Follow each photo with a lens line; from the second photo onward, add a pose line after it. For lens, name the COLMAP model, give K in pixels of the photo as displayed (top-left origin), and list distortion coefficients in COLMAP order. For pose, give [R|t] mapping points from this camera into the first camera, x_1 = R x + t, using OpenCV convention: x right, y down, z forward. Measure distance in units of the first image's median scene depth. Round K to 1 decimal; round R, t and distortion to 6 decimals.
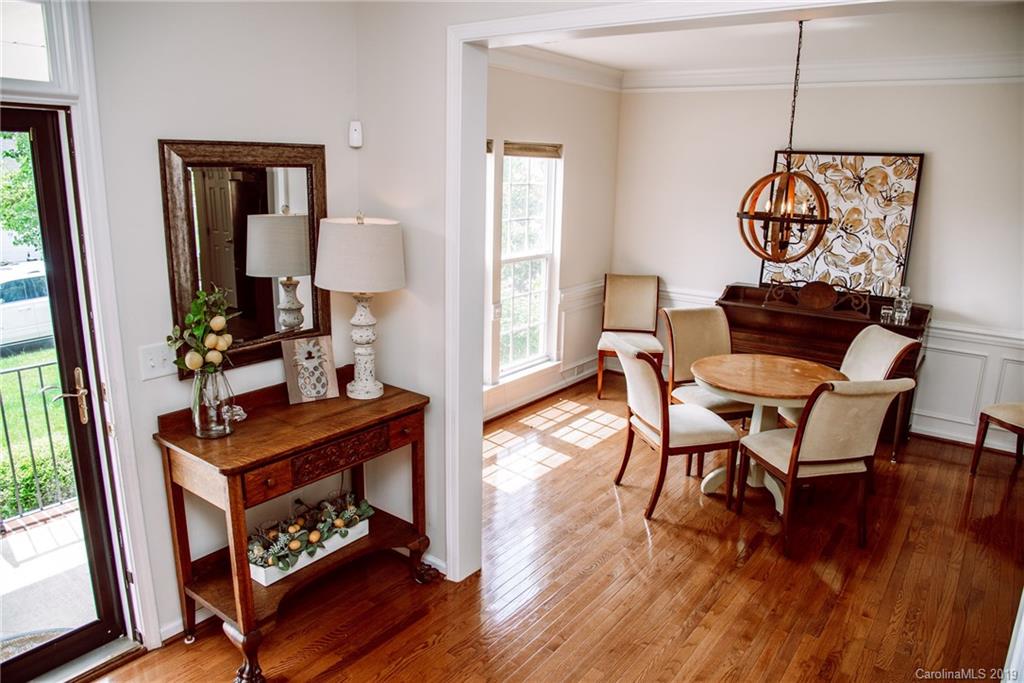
lens RADIAL K [[701.4, 0, 521.9], [0, 701.4, 344.6], [0, 0, 1]] dist [-0.121815, 0.077952]
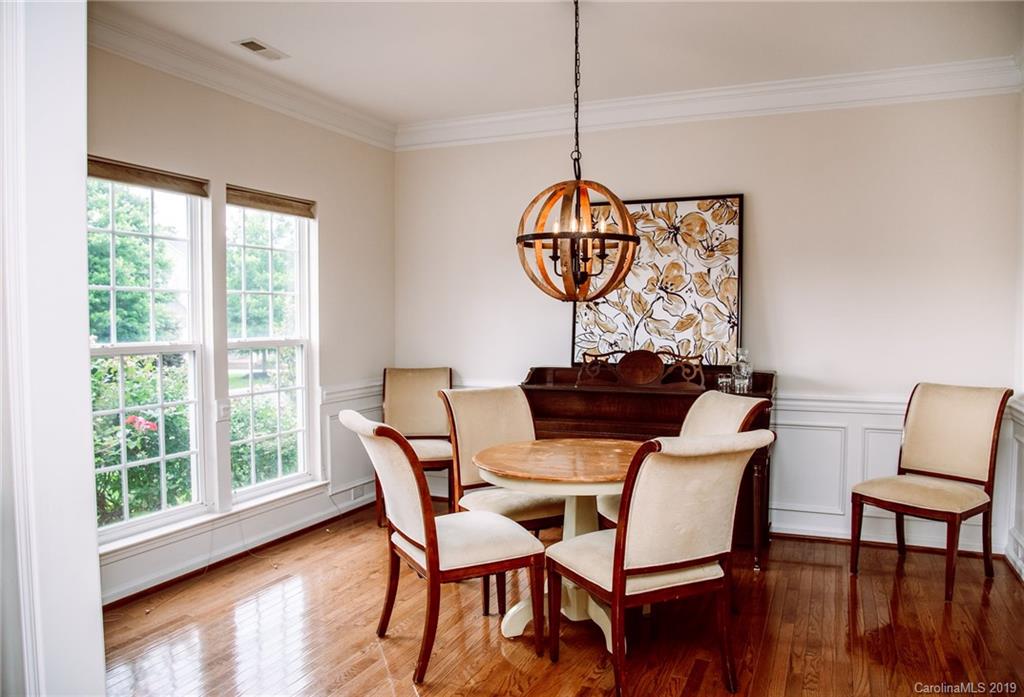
lens RADIAL K [[736.3, 0, 500.2], [0, 736.3, 352.3], [0, 0, 1]] dist [-0.096709, 0.009580]
pose [[0.980046, -0.035332, 0.195603, 0.110040], [0.072941, 0.979349, -0.188560, 0.062794], [-0.184902, 0.199065, 0.962385, 0.216138]]
